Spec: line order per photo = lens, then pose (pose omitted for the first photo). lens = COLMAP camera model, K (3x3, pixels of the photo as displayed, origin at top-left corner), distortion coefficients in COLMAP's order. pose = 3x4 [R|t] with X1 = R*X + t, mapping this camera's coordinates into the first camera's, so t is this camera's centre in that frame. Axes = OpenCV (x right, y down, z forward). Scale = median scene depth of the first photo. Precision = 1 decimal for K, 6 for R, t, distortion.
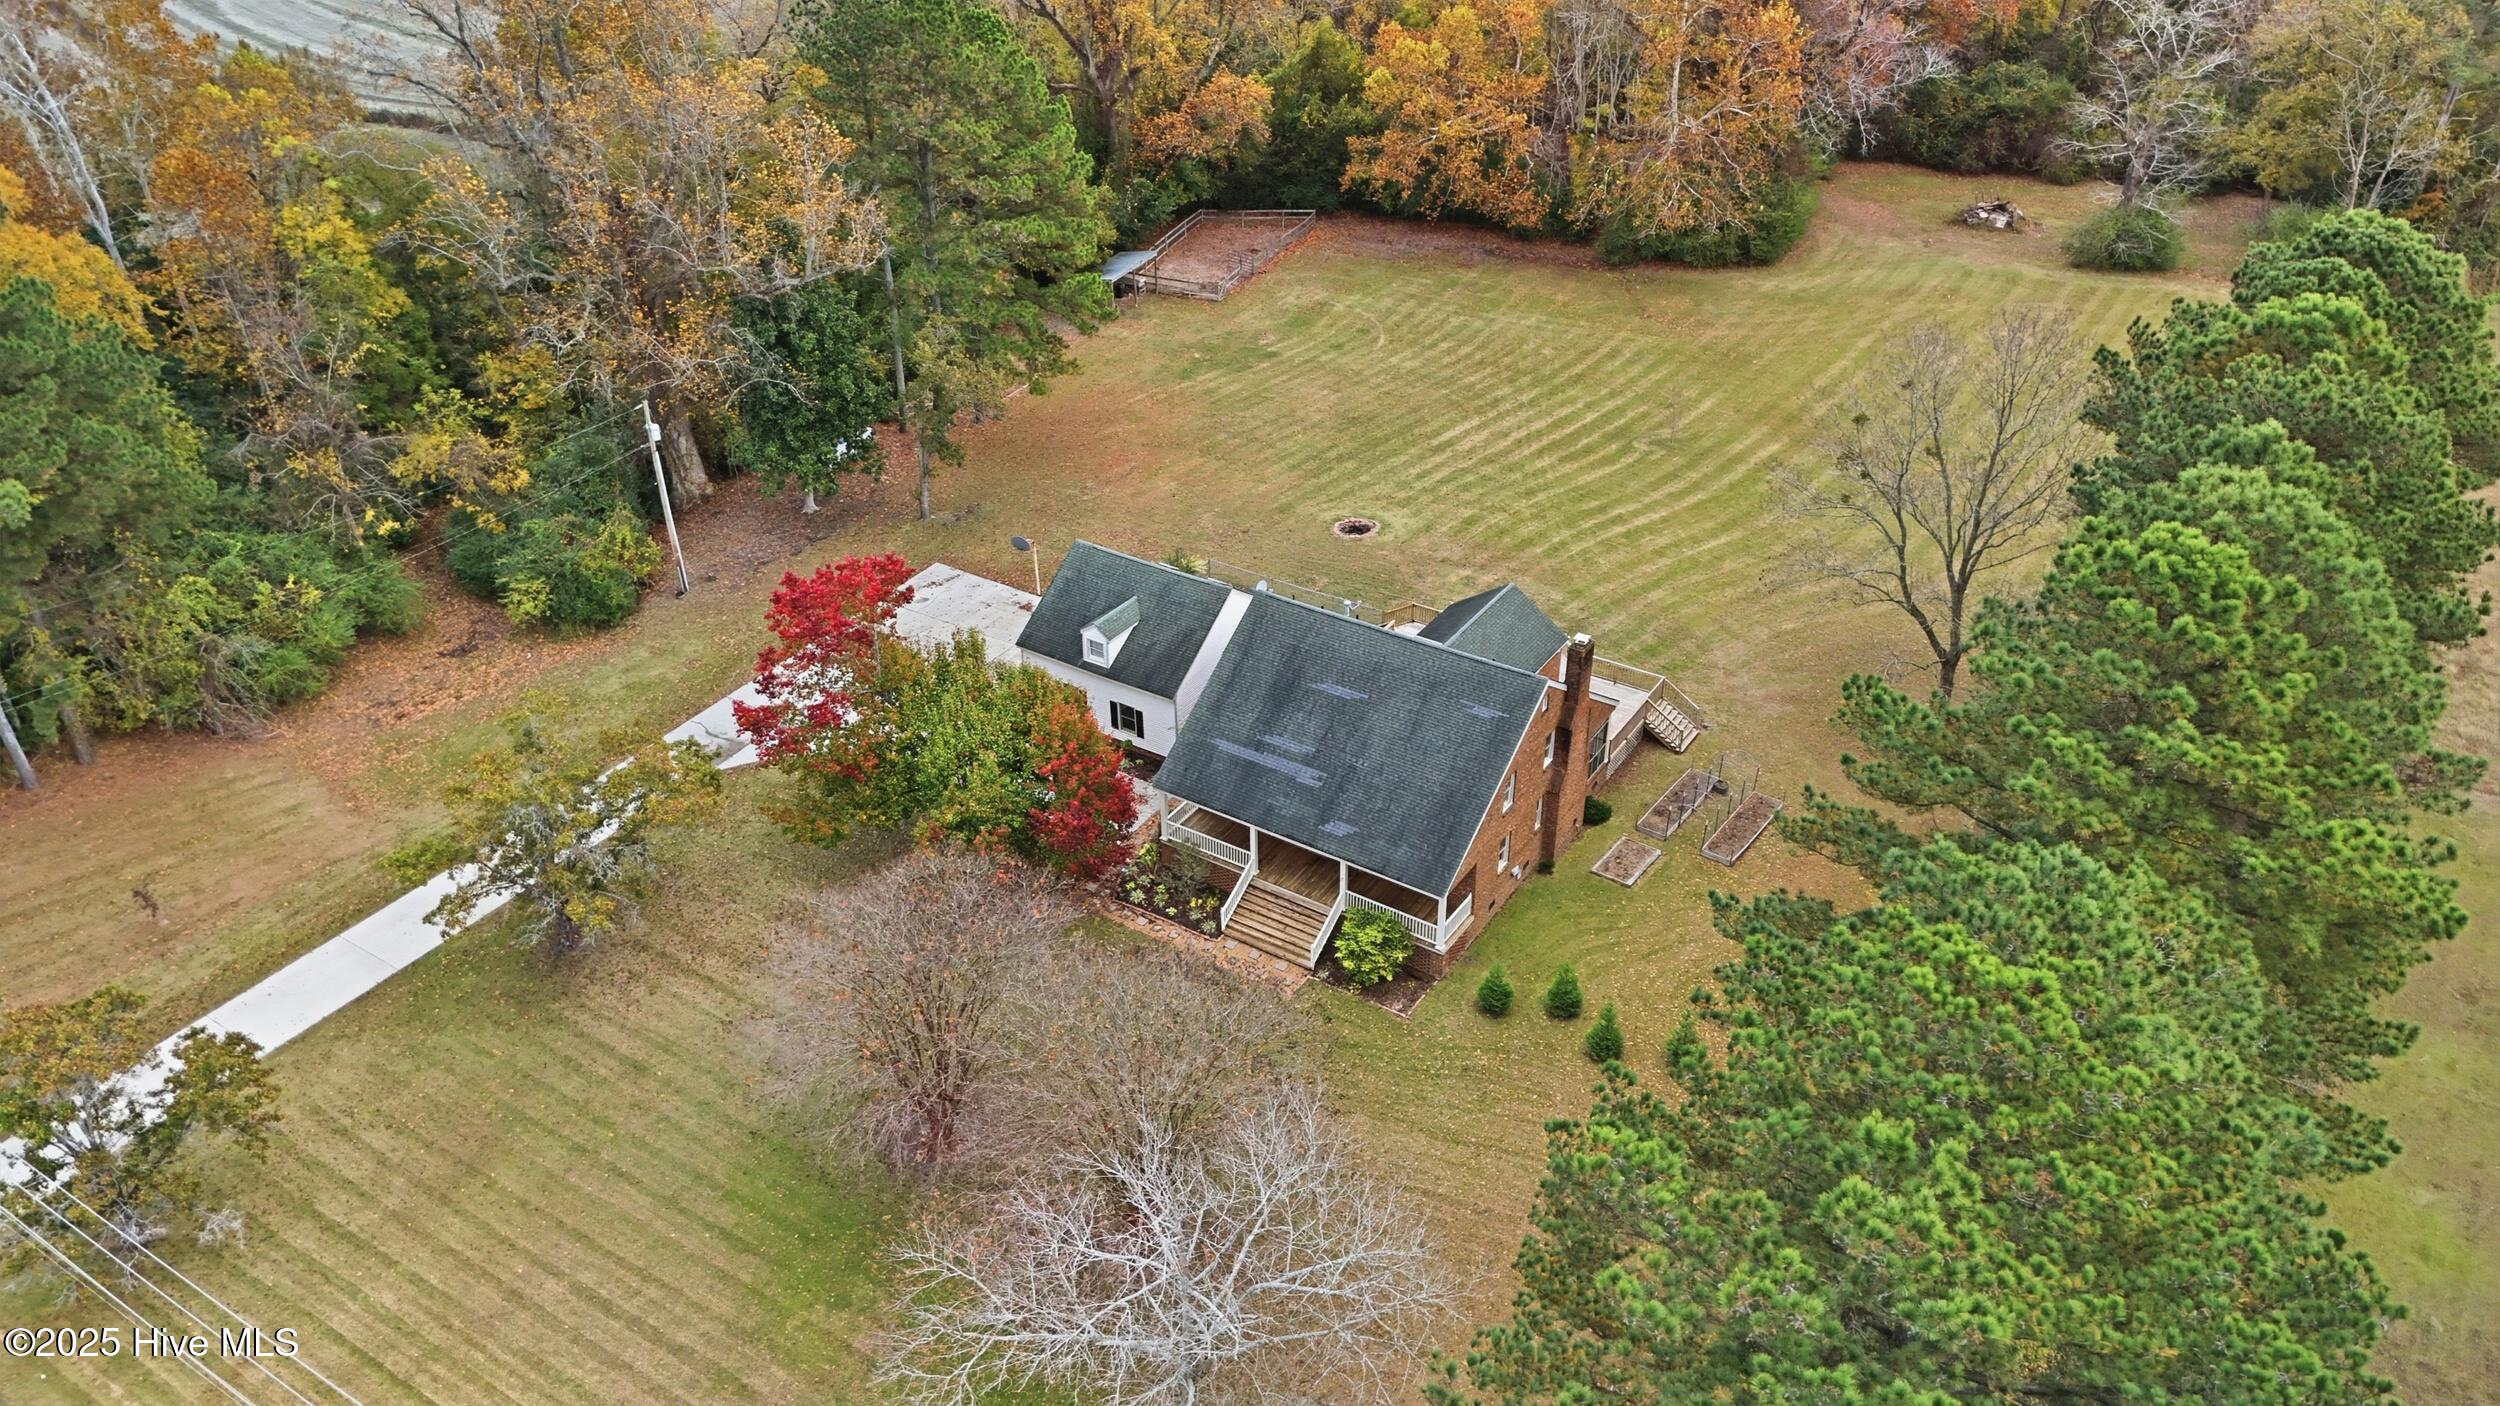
lens RADIAL K [[1858.6, 0, 1220.0], [0, 1858.6, 612.3], [0, 0, 1]] dist [0.011111, 0.003675]
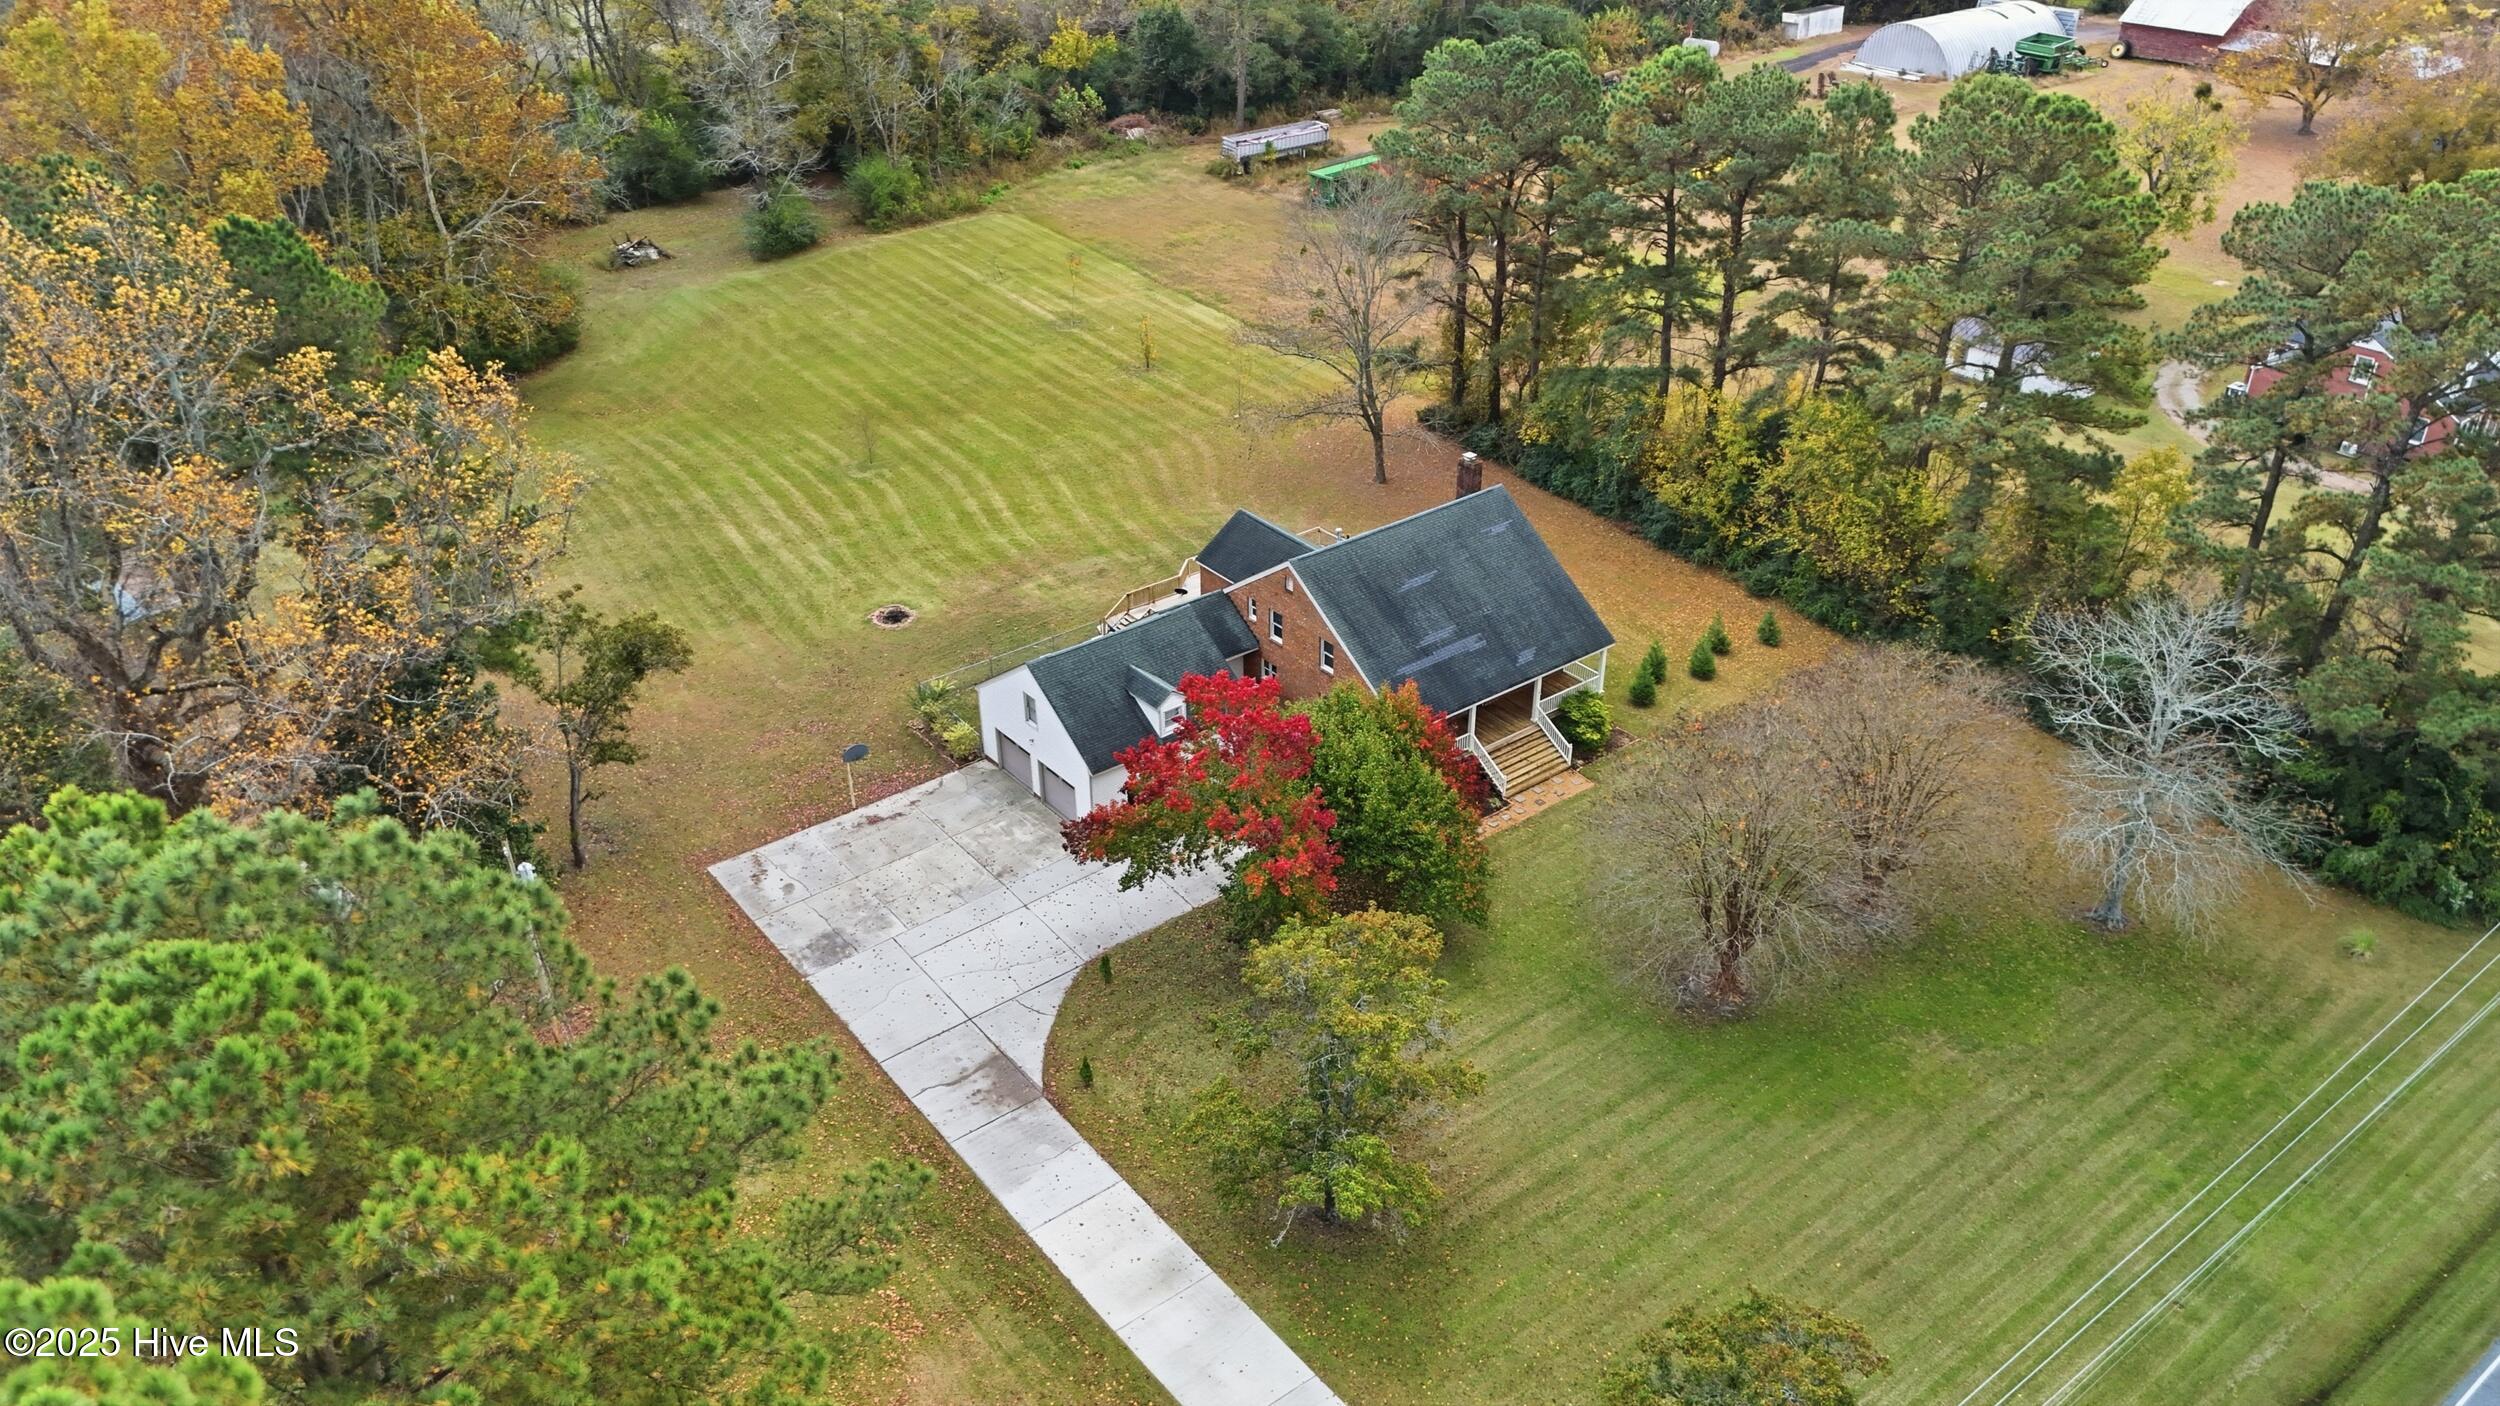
lens RADIAL K [[1808.0, 0, 1250.0], [0, 1808.0, 703.0], [0, 0, 1]] dist [0.006732, 0.003895]
pose [[0.342575, -0.475542, 0.810248, -0.854150], [0.479334, 0.830208, 0.284593, -0.247204], [-0.808010, 0.290885, 0.512353, 0.504899]]
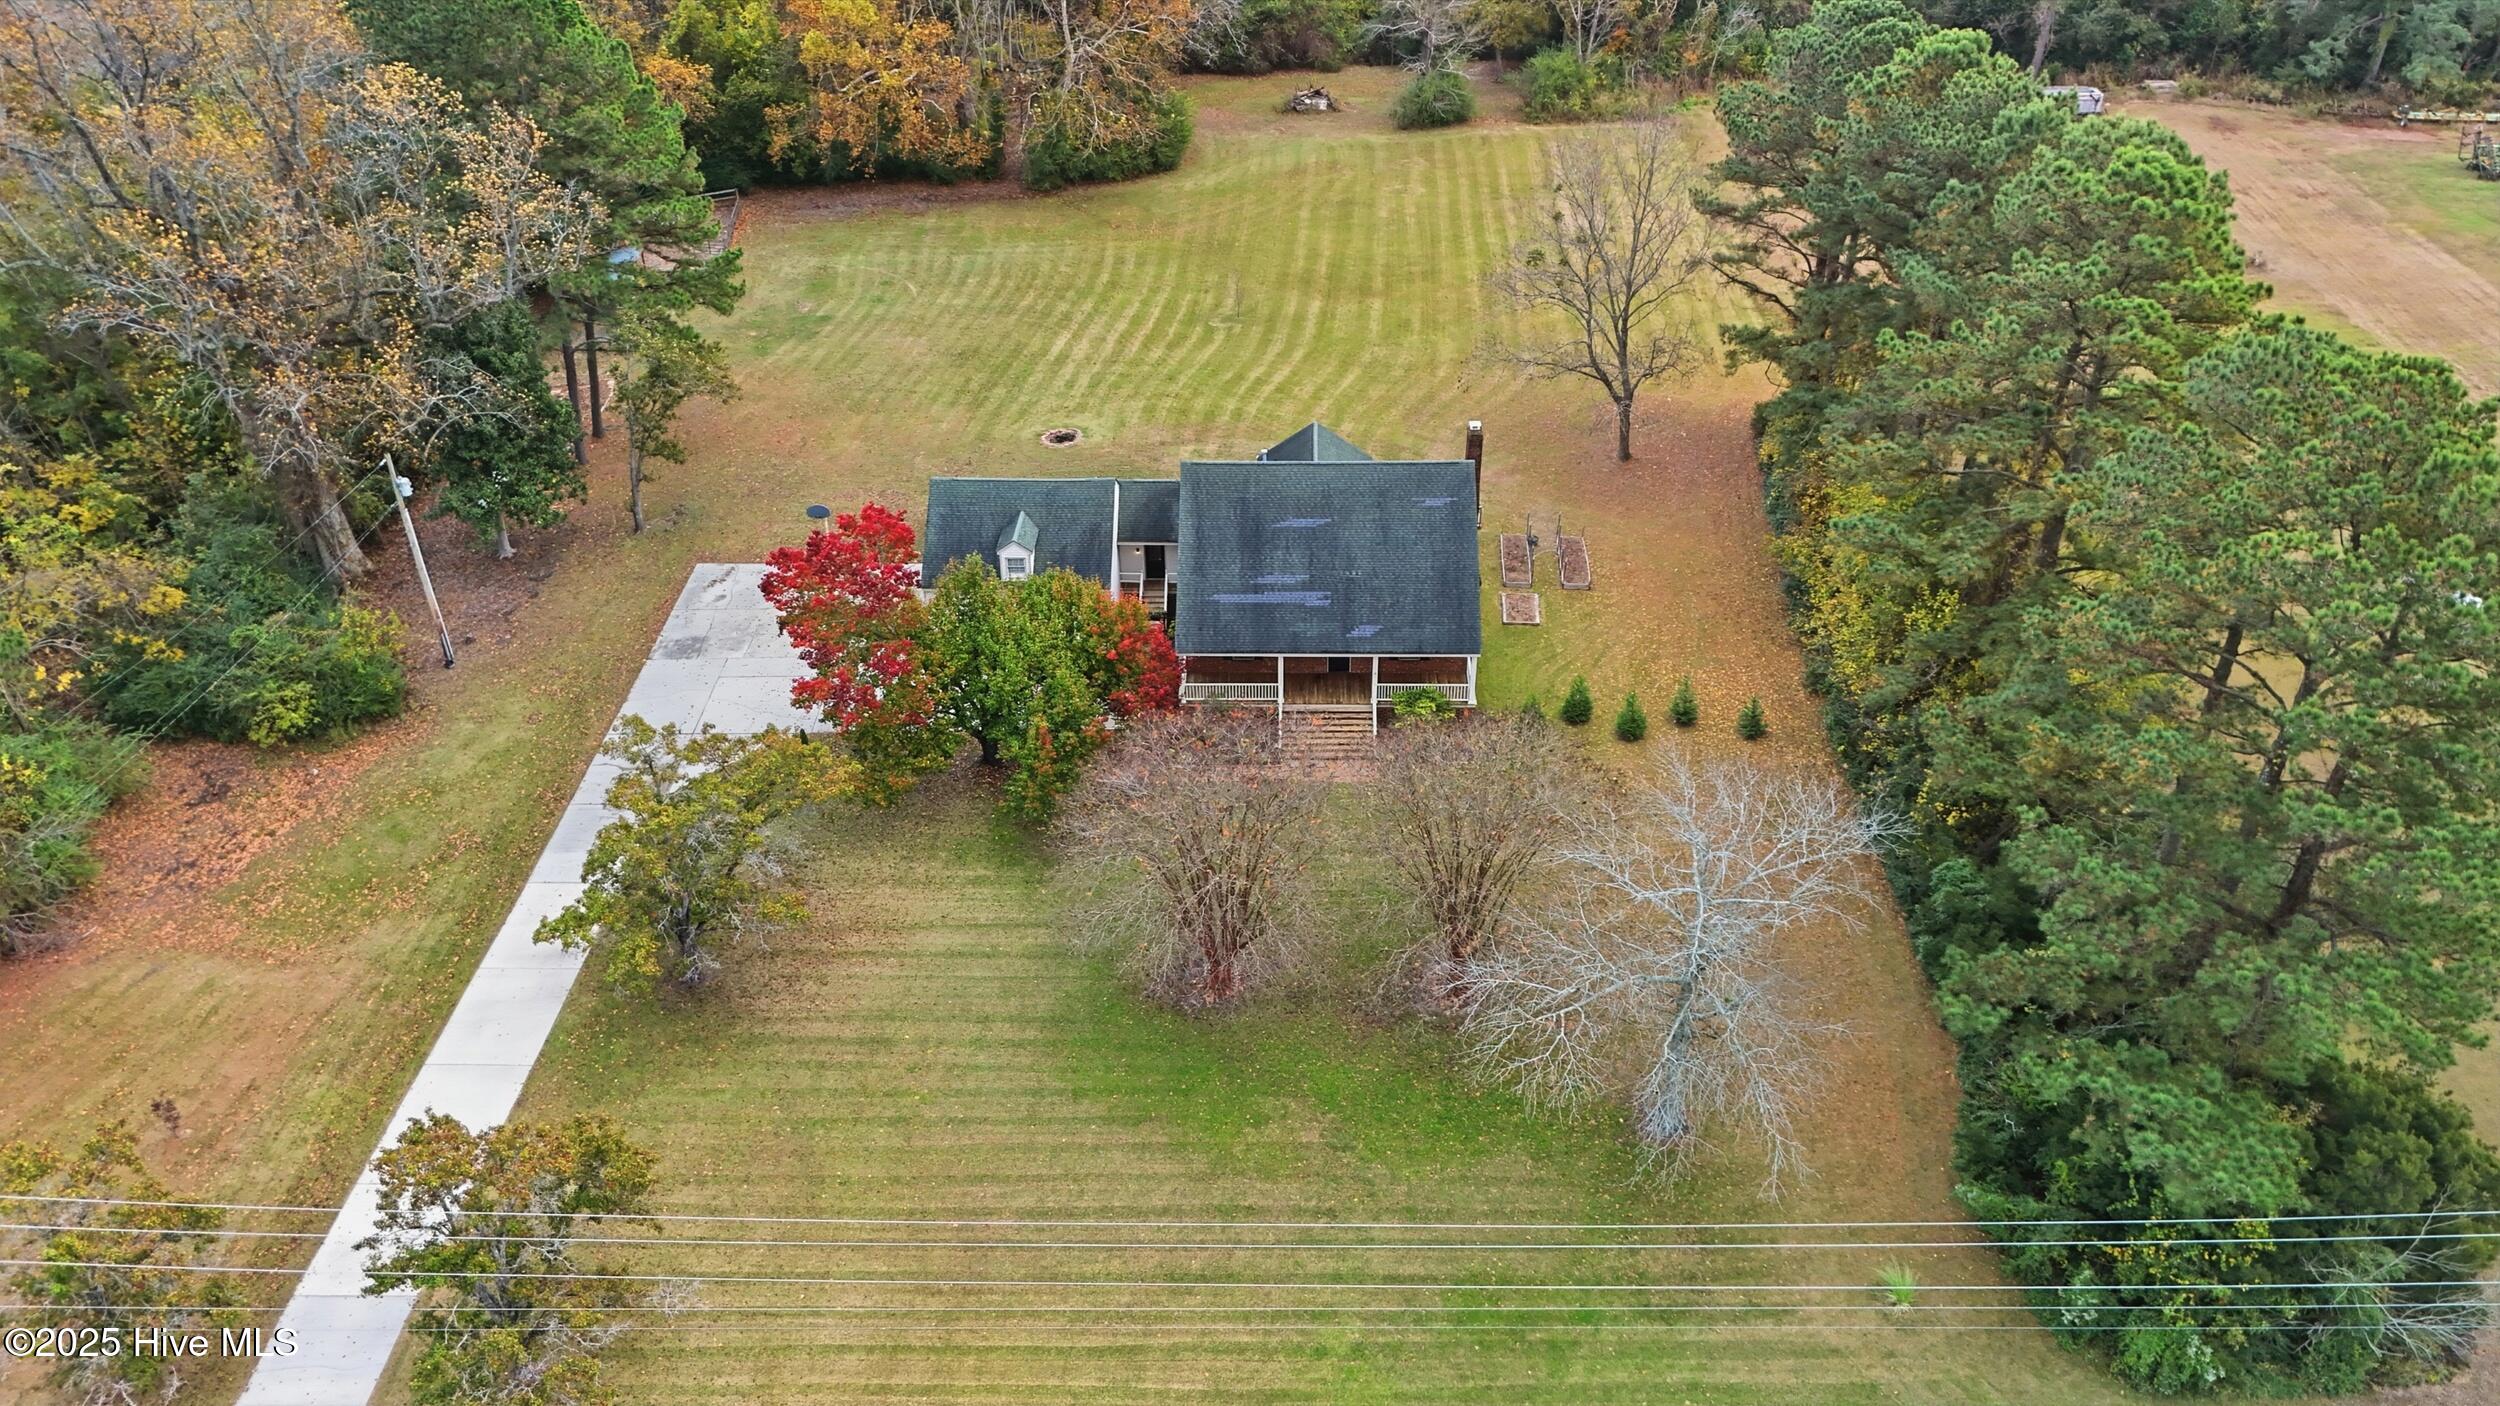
lens RADIAL K [[1808.0, 0, 1250.0], [0, 1808.0, 703.0], [0, 0, 1]] dist [0.006732, 0.003895]
pose [[0.848512, -0.285642, 0.445462, -0.448761], [0.261802, 0.958159, 0.115719, 0.011173], [-0.459877, 0.018434, 0.887791, 0.047942]]
